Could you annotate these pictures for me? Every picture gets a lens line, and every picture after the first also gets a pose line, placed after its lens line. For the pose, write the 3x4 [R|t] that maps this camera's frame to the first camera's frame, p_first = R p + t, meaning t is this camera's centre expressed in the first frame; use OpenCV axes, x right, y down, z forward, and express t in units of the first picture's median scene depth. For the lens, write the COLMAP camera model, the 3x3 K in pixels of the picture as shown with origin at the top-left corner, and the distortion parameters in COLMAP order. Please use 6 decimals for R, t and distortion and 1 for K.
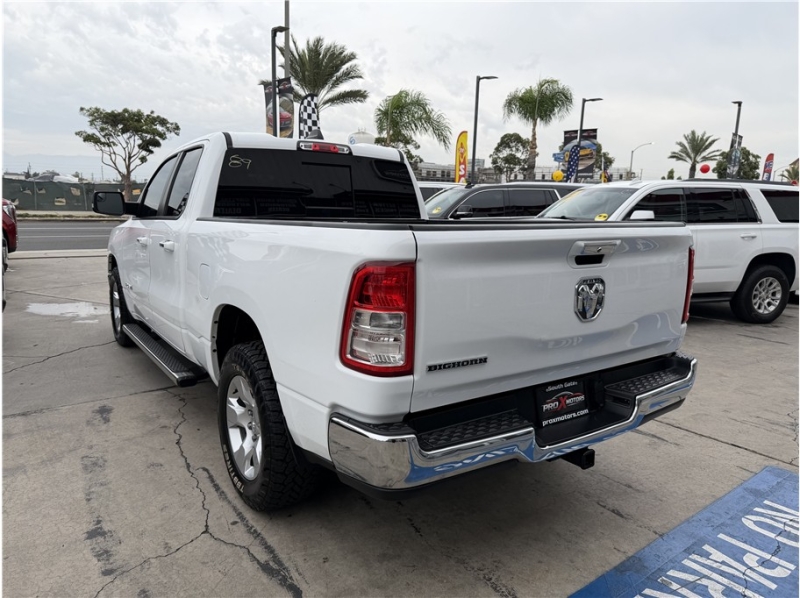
lens RADIAL K [[556.4, 0, 393.0], [0, 556.4, 301.7], [0, 0, 1]] dist [0.023689, -0.034535]
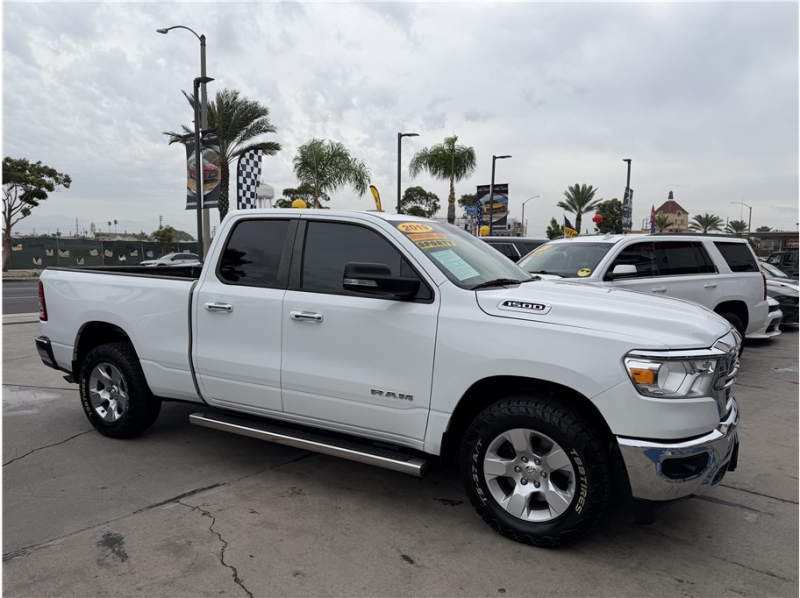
lens RADIAL K [[556.4, 0, 398.5], [0, 556.4, 303.6], [0, 0, 1]] dist [0.023689, -0.034535]
pose [[0.982398, -0.033268, 0.183813, -0.140313], [0.048640, 0.995626, -0.079763, -0.029258], [-0.180355, 0.087299, 0.979720, 0.074335]]
